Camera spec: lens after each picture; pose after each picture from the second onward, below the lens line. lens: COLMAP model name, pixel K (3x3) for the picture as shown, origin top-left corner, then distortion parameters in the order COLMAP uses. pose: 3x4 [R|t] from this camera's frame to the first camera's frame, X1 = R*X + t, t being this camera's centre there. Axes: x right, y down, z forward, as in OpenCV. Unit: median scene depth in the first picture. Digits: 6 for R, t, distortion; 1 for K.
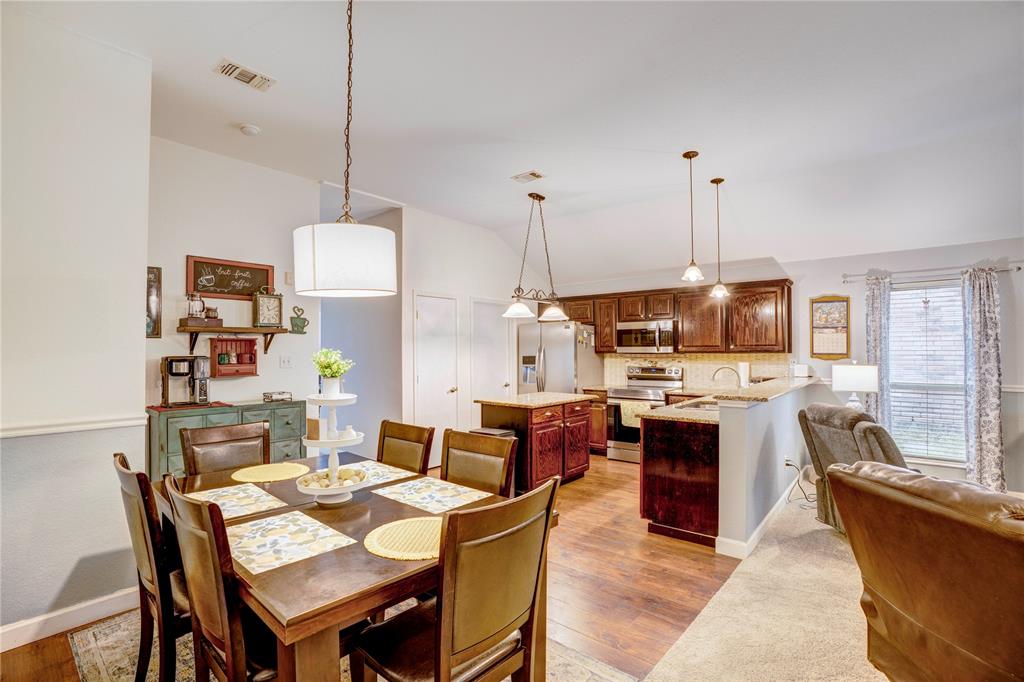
lens RADIAL K [[473.4, 0, 509.3], [0, 473.4, 345.5], [0, 0, 1]] dist [-0.076771, 0.031747]
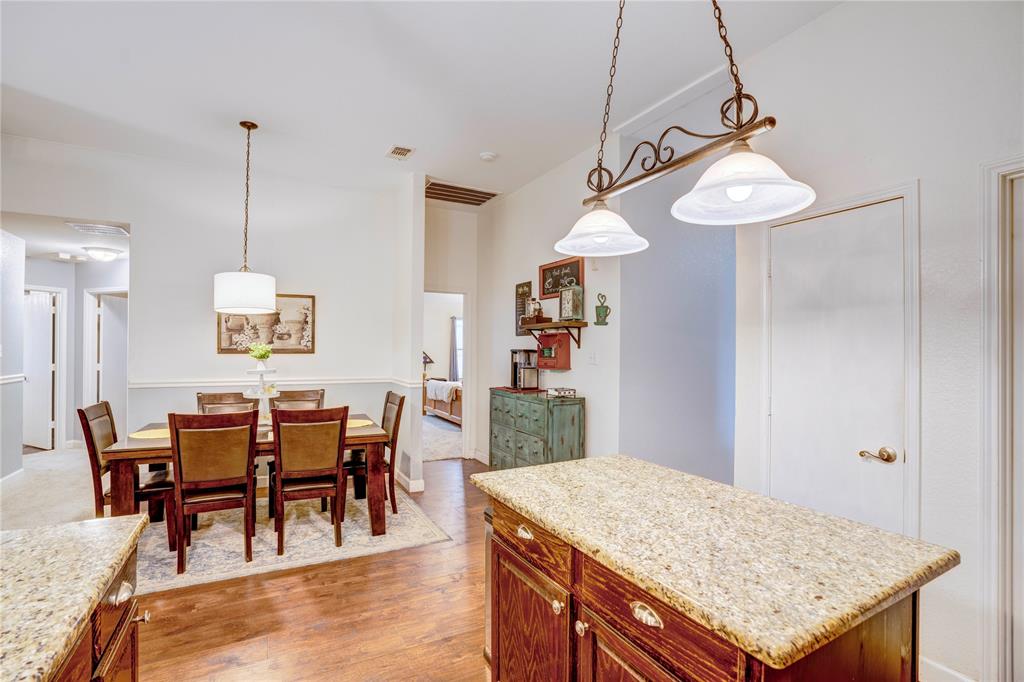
lens RADIAL K [[473.4, 0, 509.3], [0, 473.4, 345.5], [0, 0, 1]] dist [-0.076771, 0.031747]
pose [[-0.371901, -0.001878, -0.928271, 0.343758], [0.005599, 0.999975, -0.004266, 0.012501], [0.928256, -0.006784, -0.371881, 0.973565]]
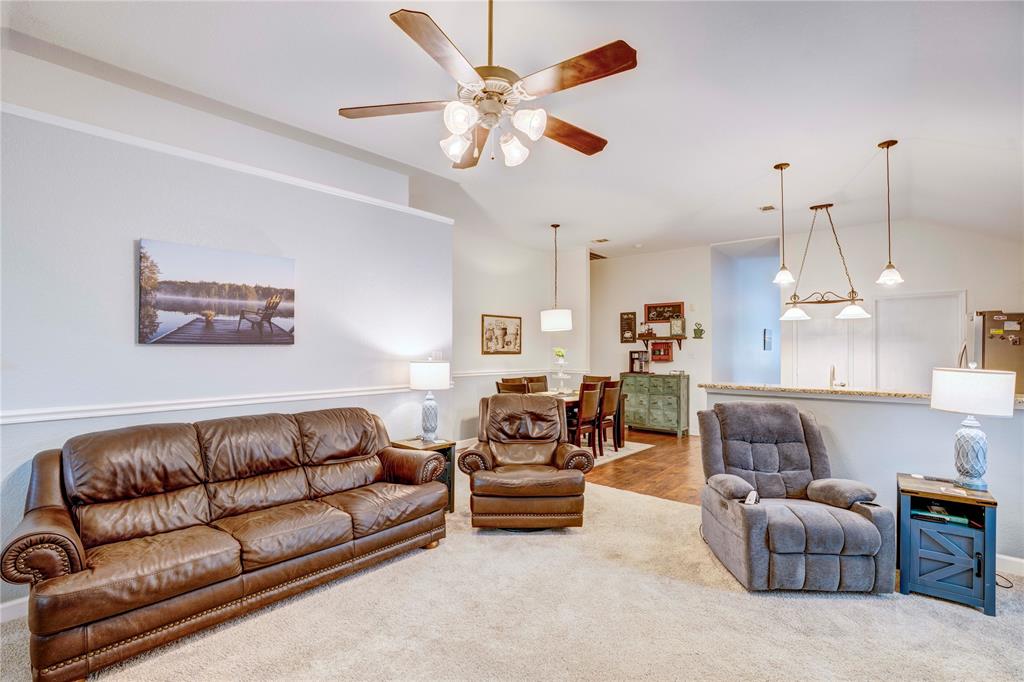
lens RADIAL K [[473.4, 0, 509.3], [0, 473.4, 345.5], [0, 0, 1]] dist [-0.076771, 0.031747]
pose [[-0.023739, -0.005492, -0.999703, 1.085388], [0.009104, 0.999942, -0.005710, 0.003589], [0.999677, -0.009237, -0.023688, 0.284639]]
